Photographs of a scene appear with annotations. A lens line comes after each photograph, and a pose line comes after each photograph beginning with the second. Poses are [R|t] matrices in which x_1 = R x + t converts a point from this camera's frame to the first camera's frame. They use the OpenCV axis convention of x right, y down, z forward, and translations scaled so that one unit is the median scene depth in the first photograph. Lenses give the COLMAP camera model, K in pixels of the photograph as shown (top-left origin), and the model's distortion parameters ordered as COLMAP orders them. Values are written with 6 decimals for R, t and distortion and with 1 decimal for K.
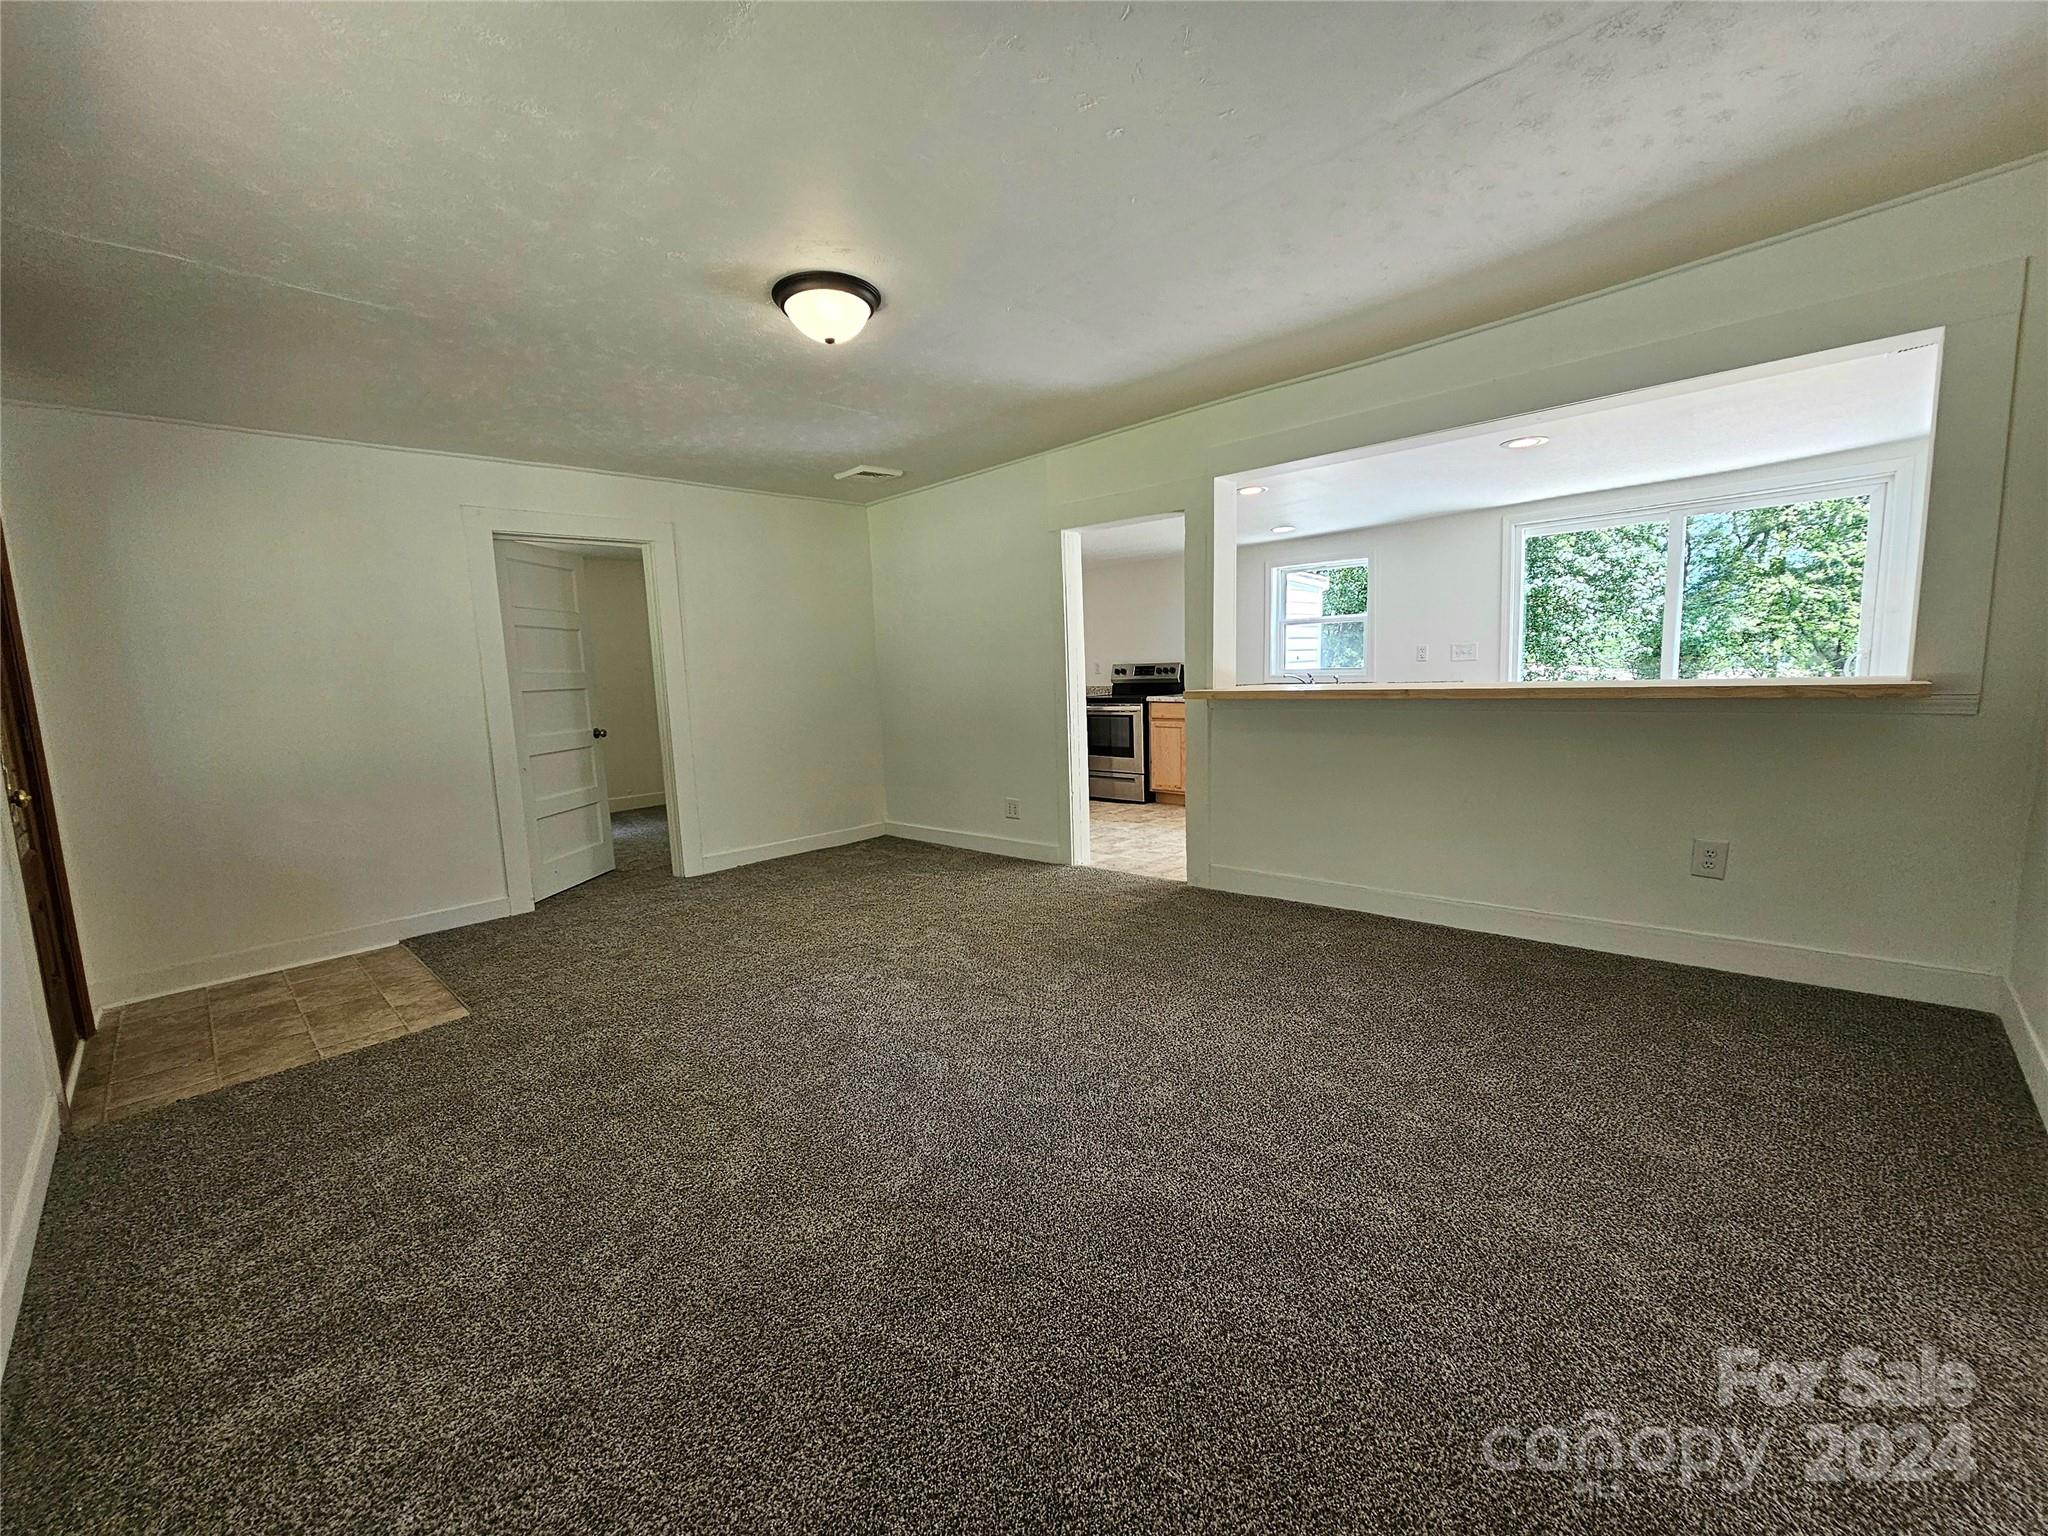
lens RADIAL K [[832.0, 0, 1018.4], [0, 832.0, 768.5], [0, 0, 1]] dist [0.001206, 0.000139]
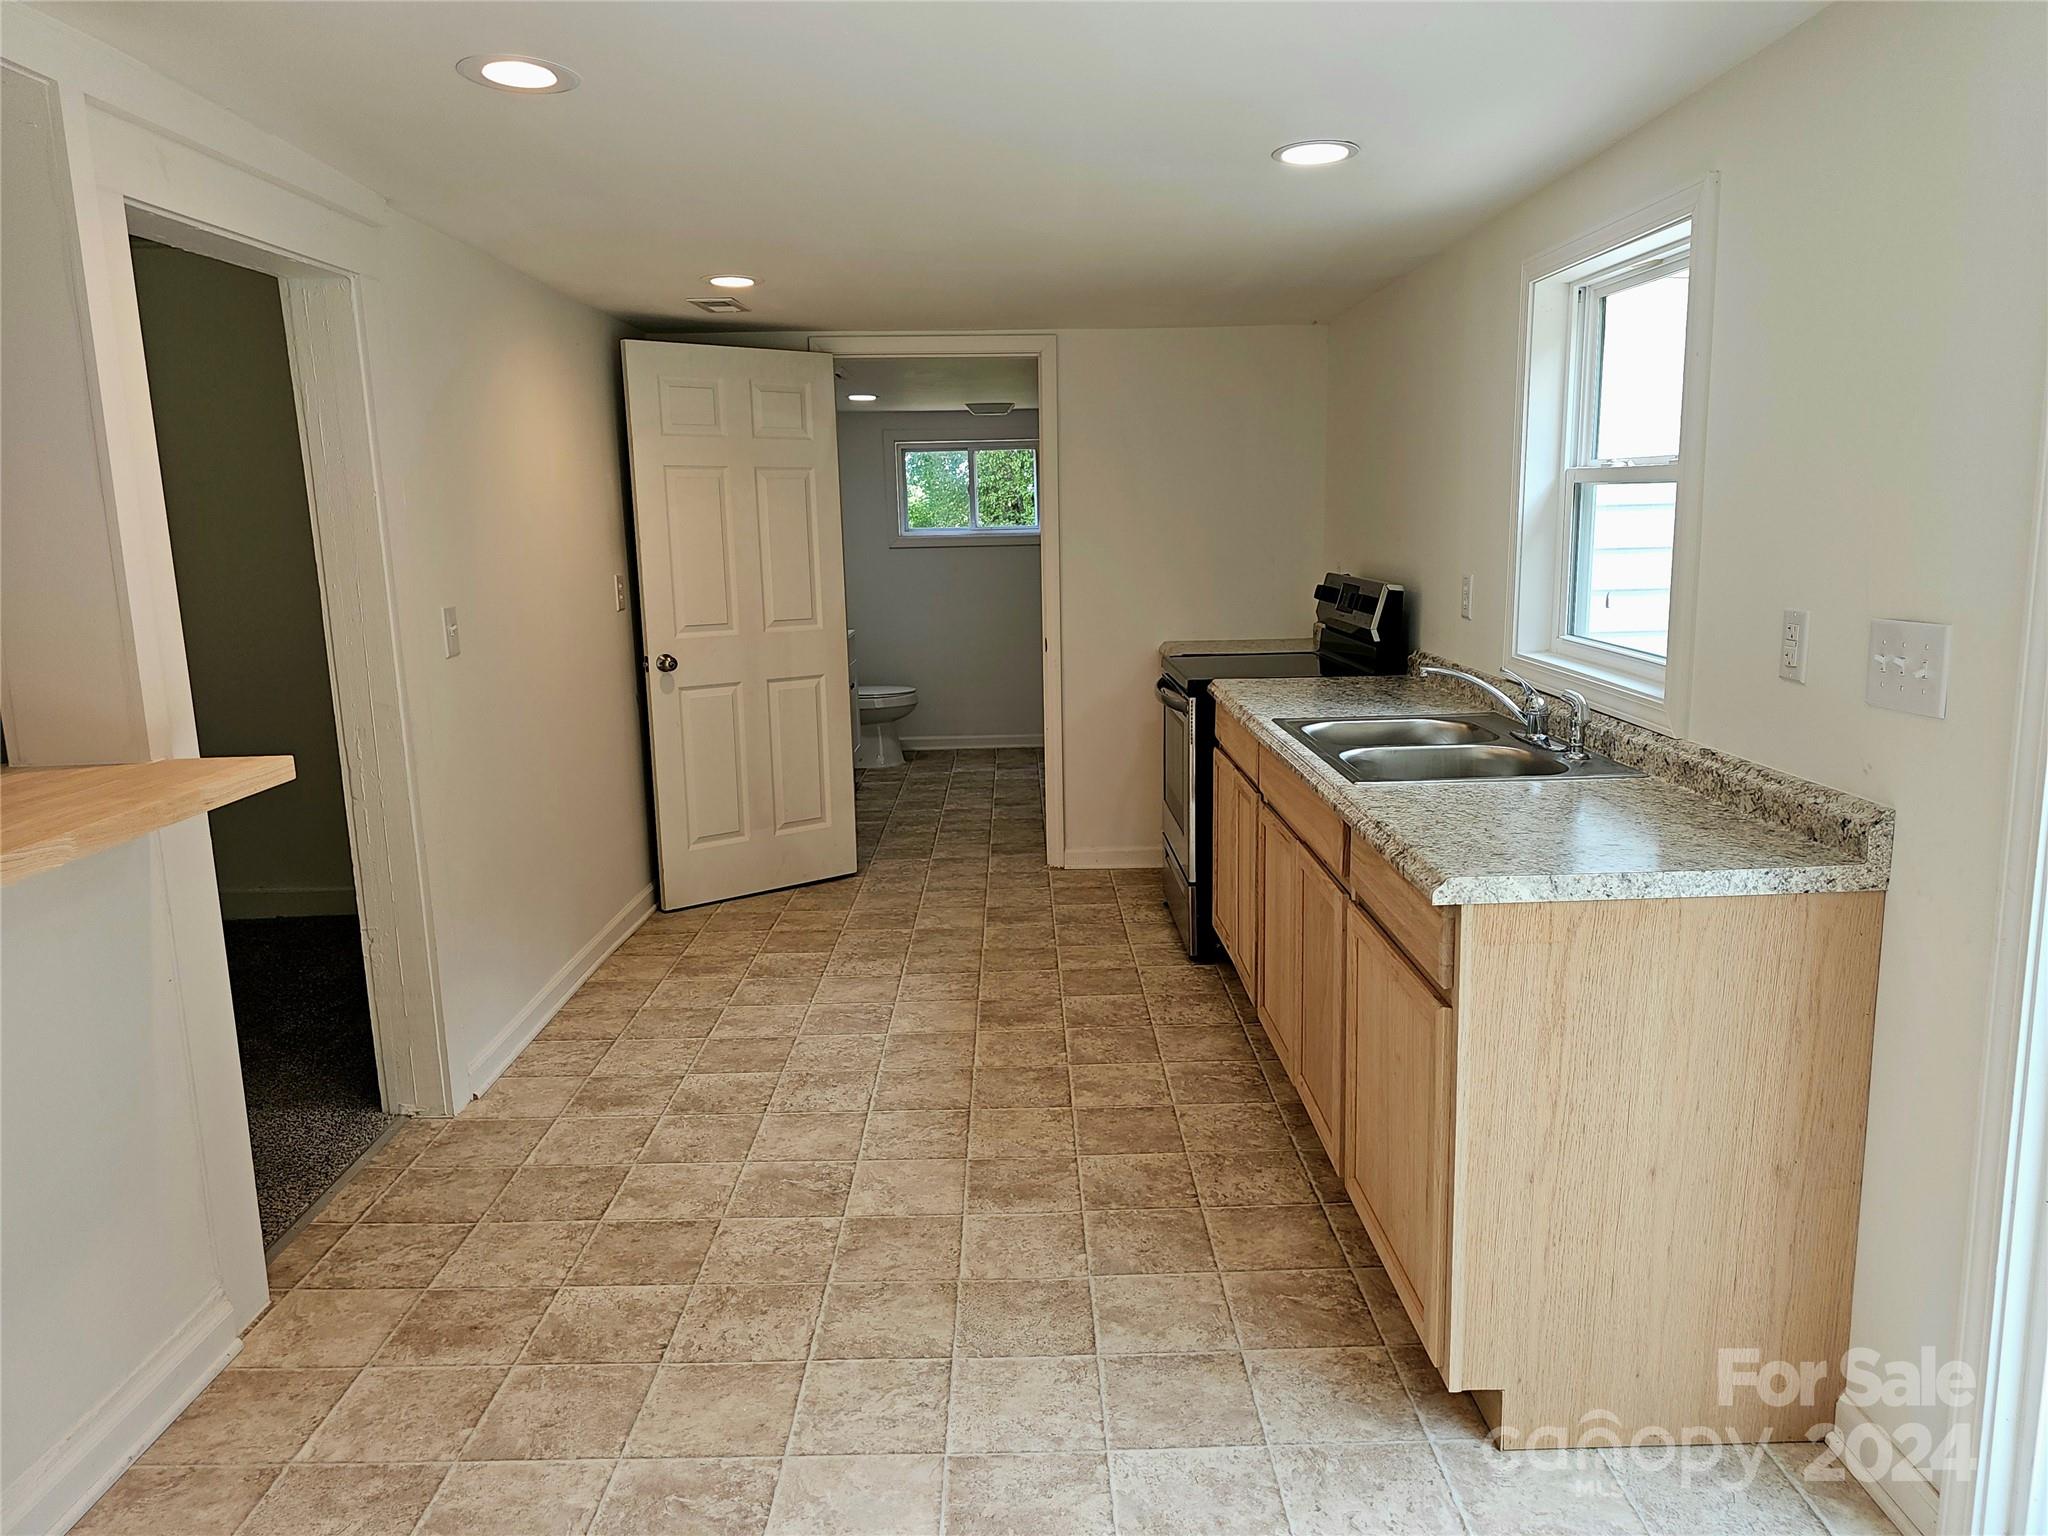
lens RADIAL K [[1378.4, 0, 1047.3], [0, 1378.4, 766.9], [0, 0, 1]] dist [0.056586, -0.048581]
pose [[0.706785, 0.156292, -0.689947, 0.493668], [-0.097590, 0.987506, 0.123726, -0.109435], [0.700665, -0.020116, 0.713207, 0.498121]]
